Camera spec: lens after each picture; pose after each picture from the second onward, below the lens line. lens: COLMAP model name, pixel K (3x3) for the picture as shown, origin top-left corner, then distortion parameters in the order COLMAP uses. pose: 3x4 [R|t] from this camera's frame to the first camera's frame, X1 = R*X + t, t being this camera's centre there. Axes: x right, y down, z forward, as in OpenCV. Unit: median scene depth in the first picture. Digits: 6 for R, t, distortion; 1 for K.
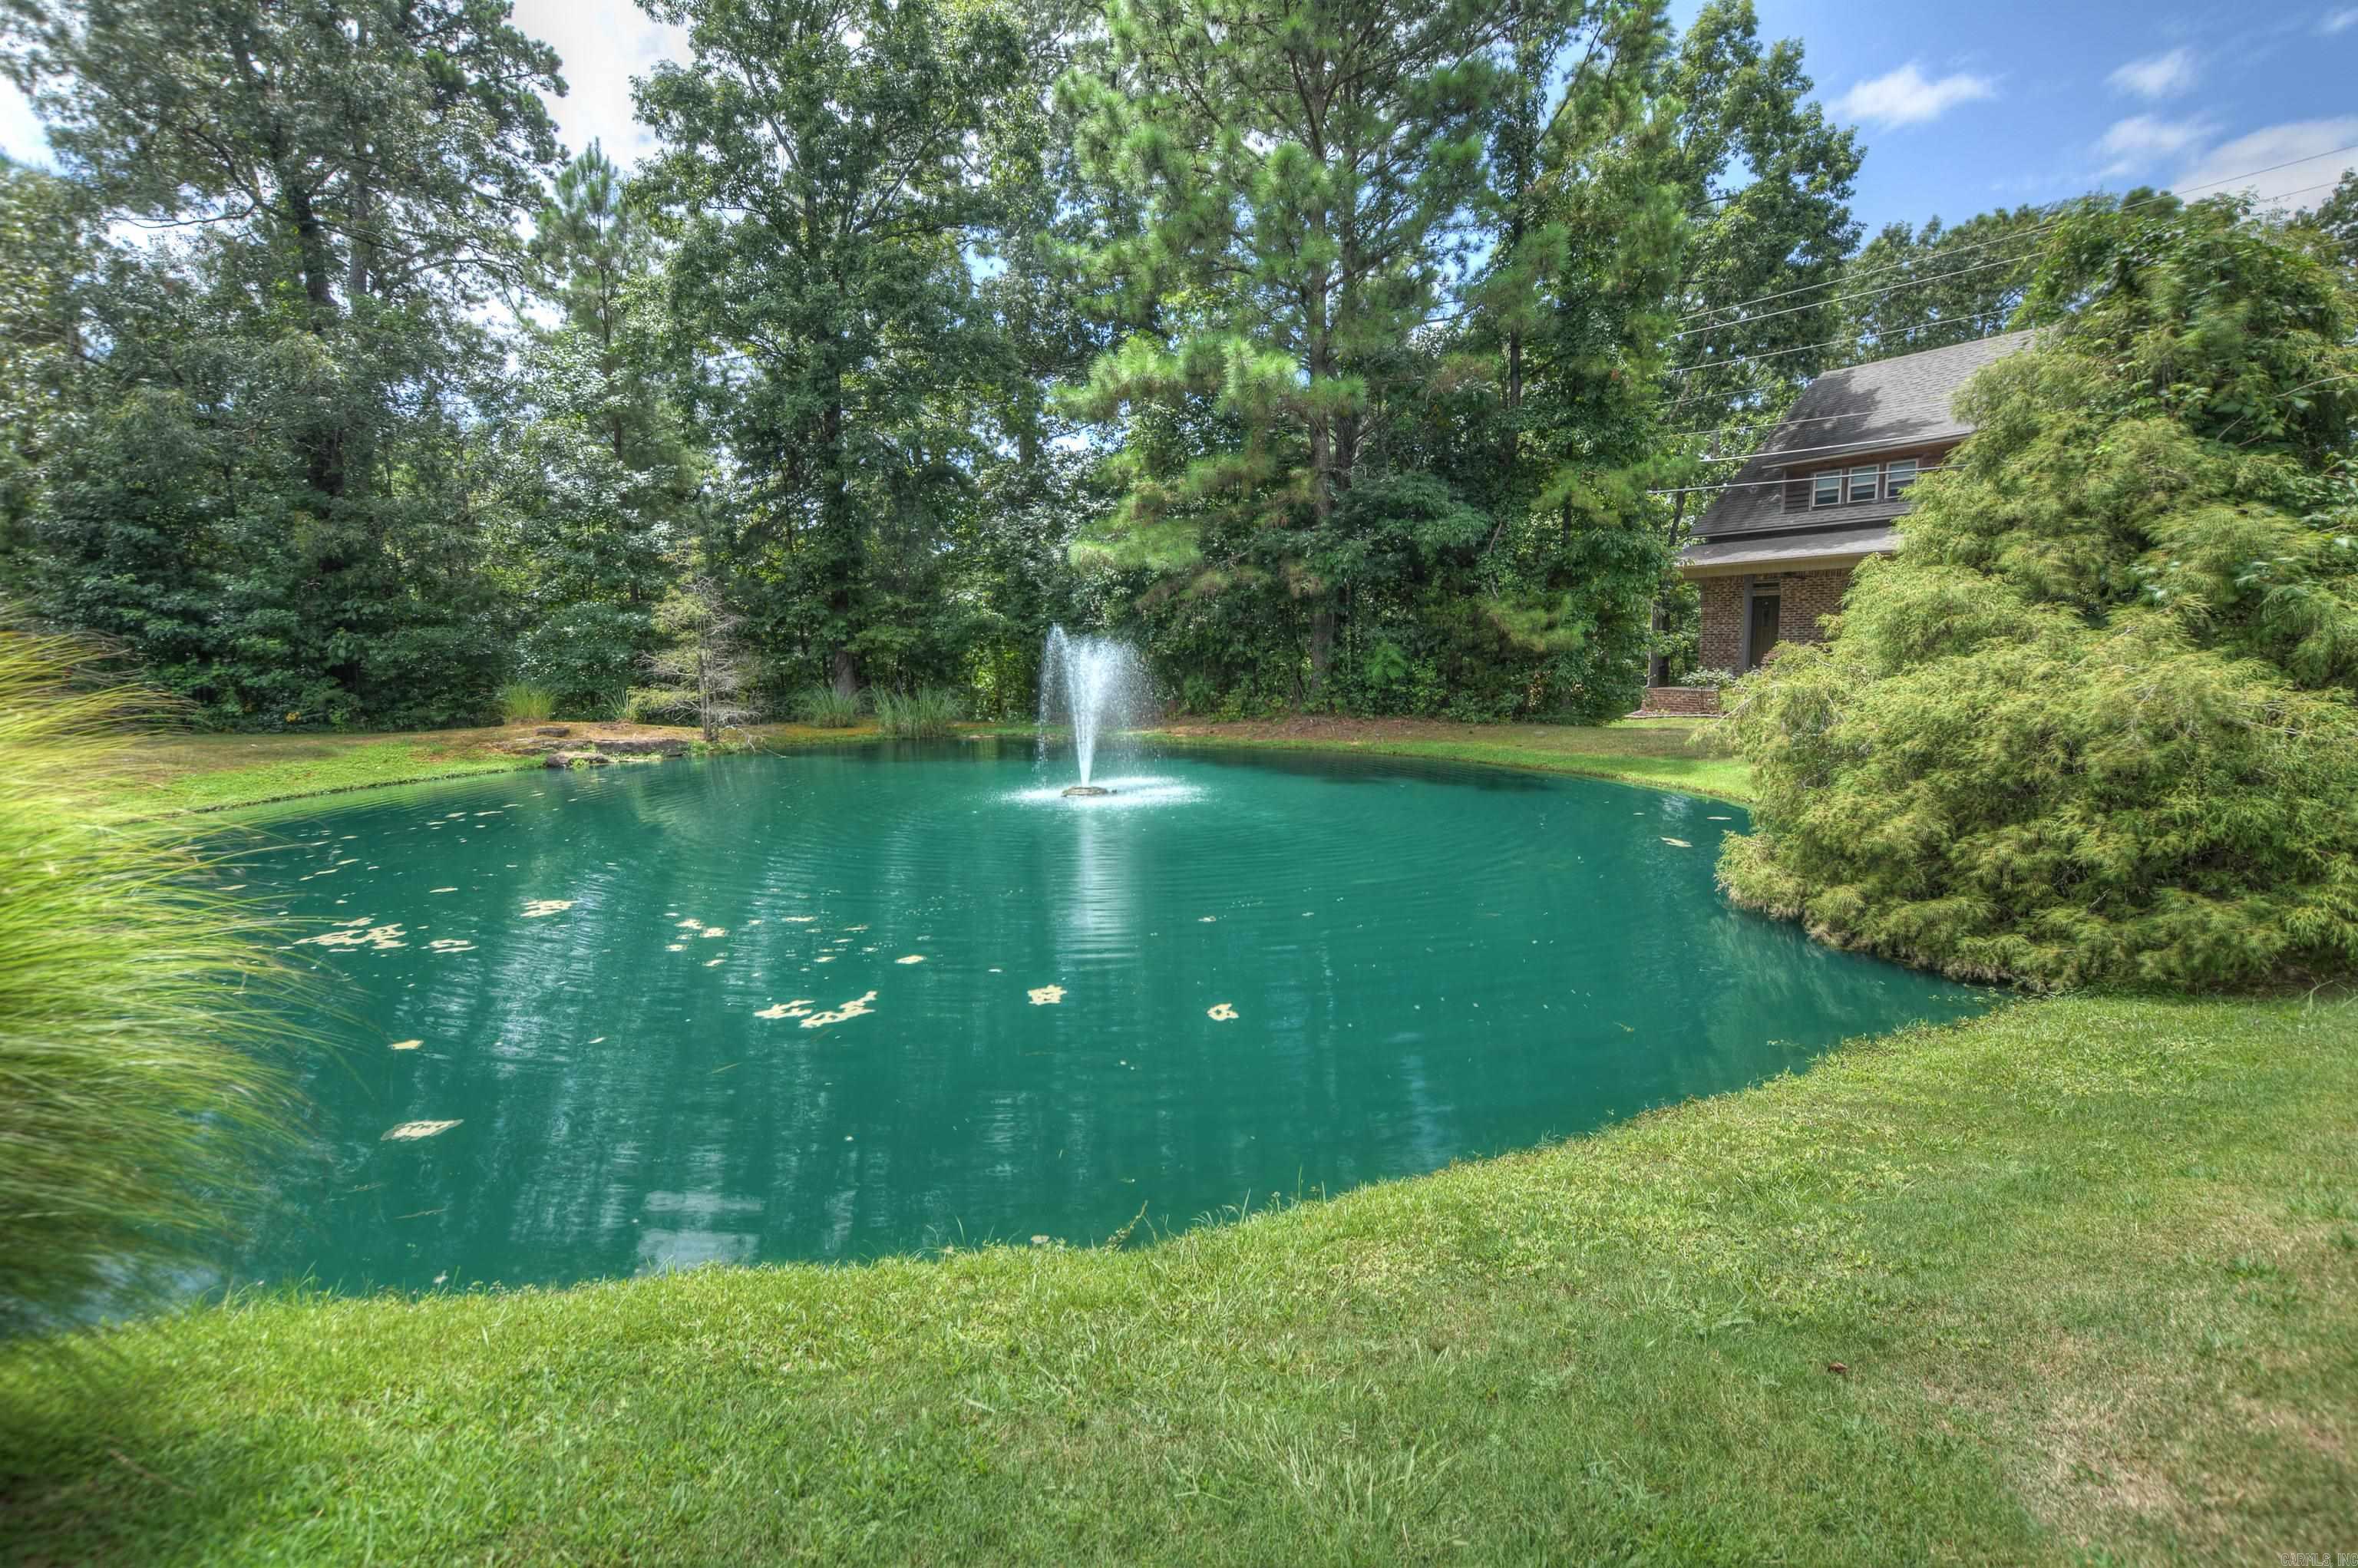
lens RADIAL K [[1057.2, 0, 1176.4], [0, 1057.2, 779.1], [0, 0, 1]] dist [-0.035569, 0.006623]
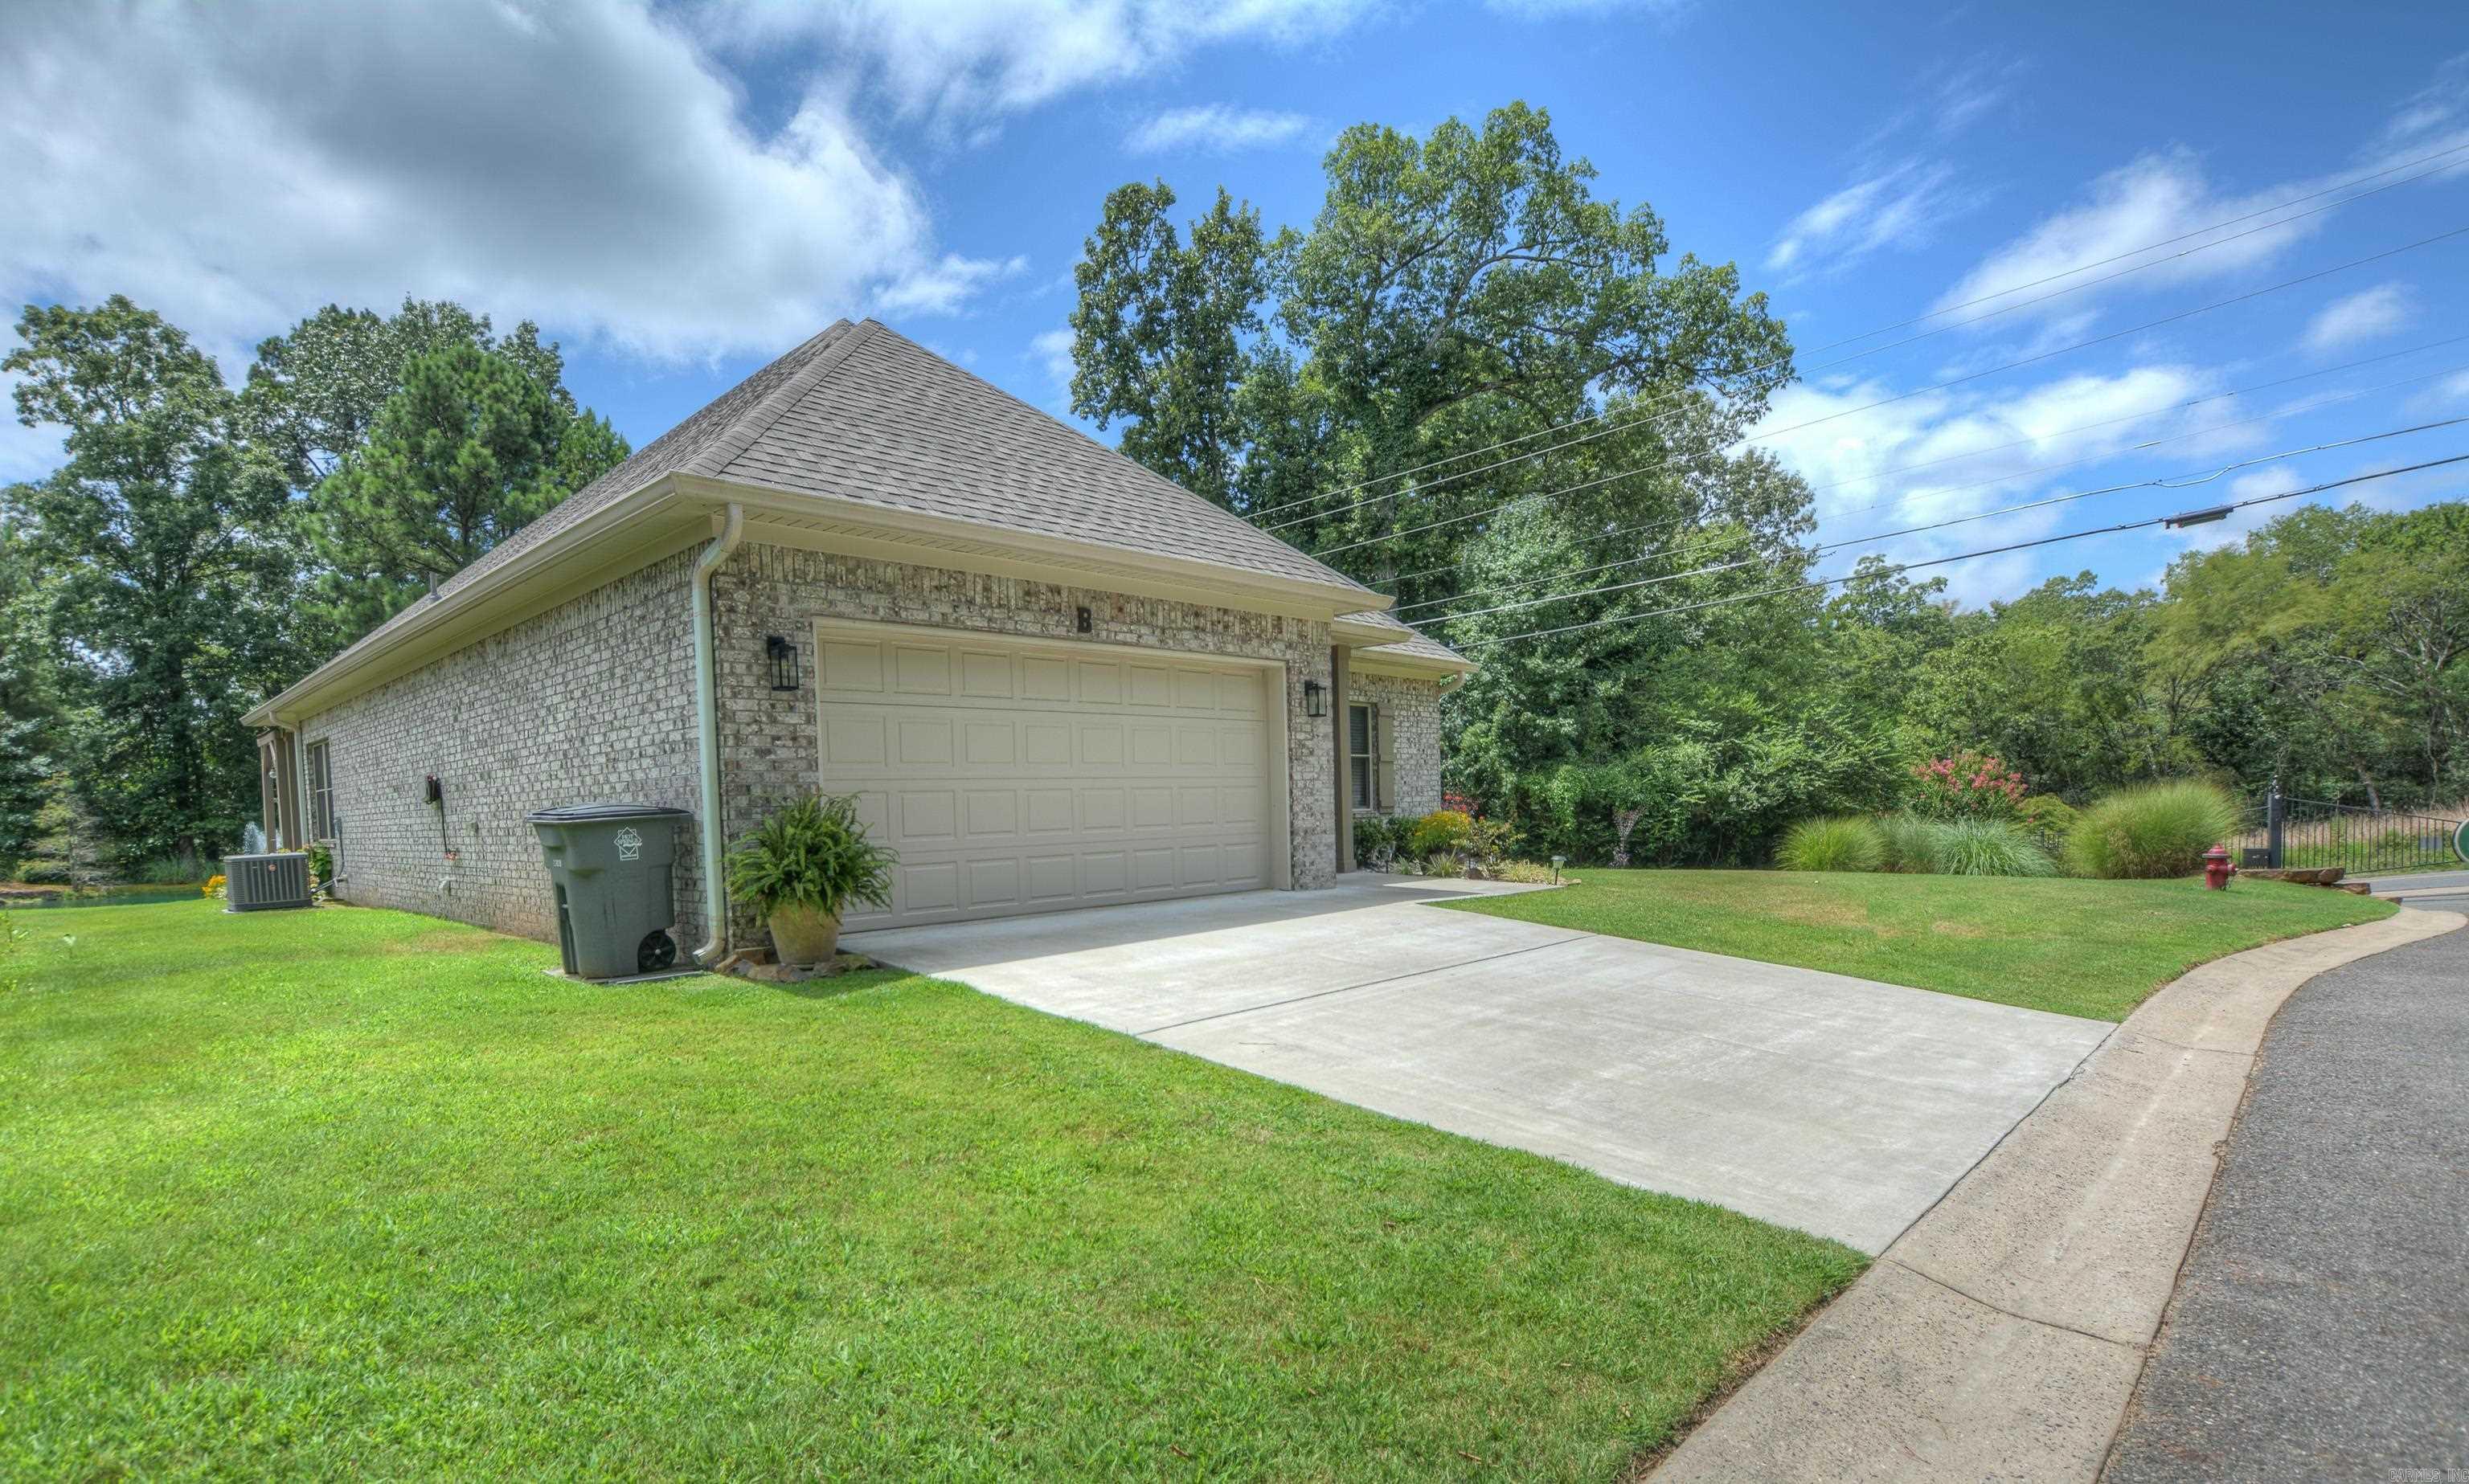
lens RADIAL K [[1183.1, 0, 1111.6], [0, 1183.1, 870.6], [0, 0, 1]] dist [-0.026803, 0.001439]
pose [[0.955835, -0.035236, 0.291785, 0.586967], [0.057647, 0.995980, -0.068567, 0.150420], [-0.288196, 0.082359, 0.954023, -1.224137]]
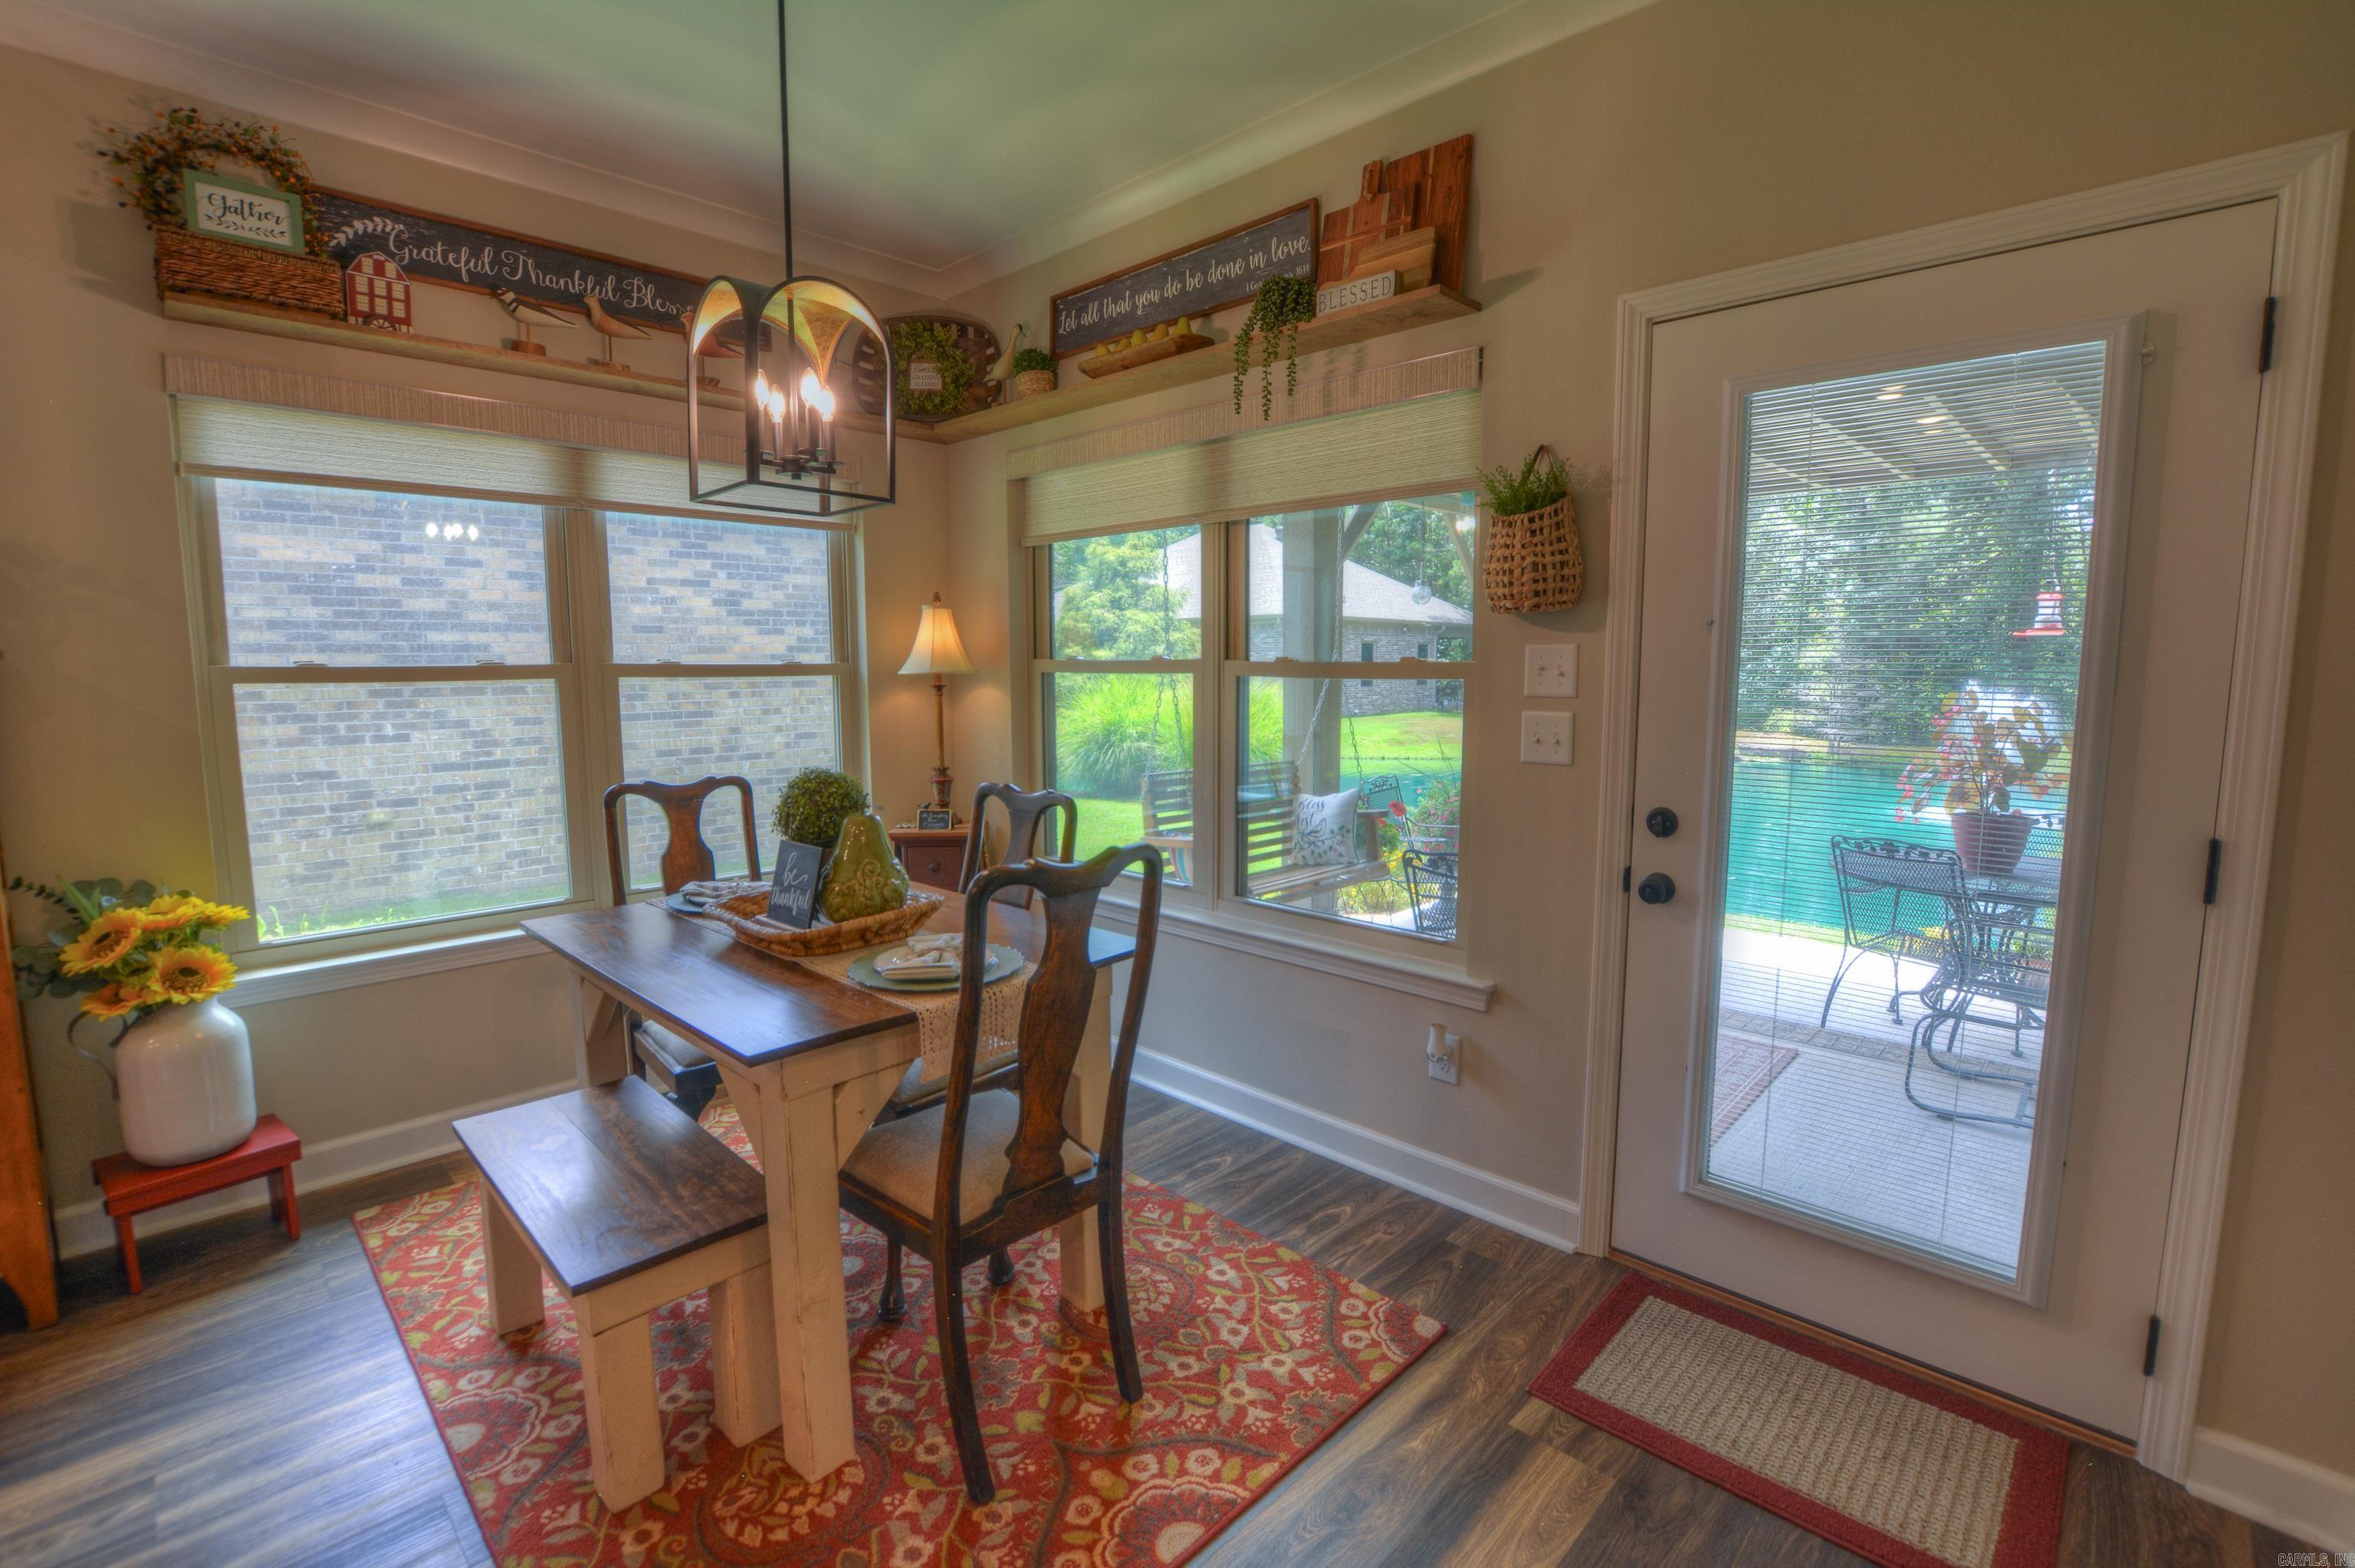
lens RADIAL K [[1035.4, 0, 1177.5], [0, 1035.4, 784.0], [0, 0, 1]] dist [-0.033988, 0.000545]
pose [[0.347314, 0.120098, -0.930027, 0.456520], [-0.119445, 0.989353, 0.083153, -0.007034], [0.930111, 0.082207, 0.357961, -0.207326]]
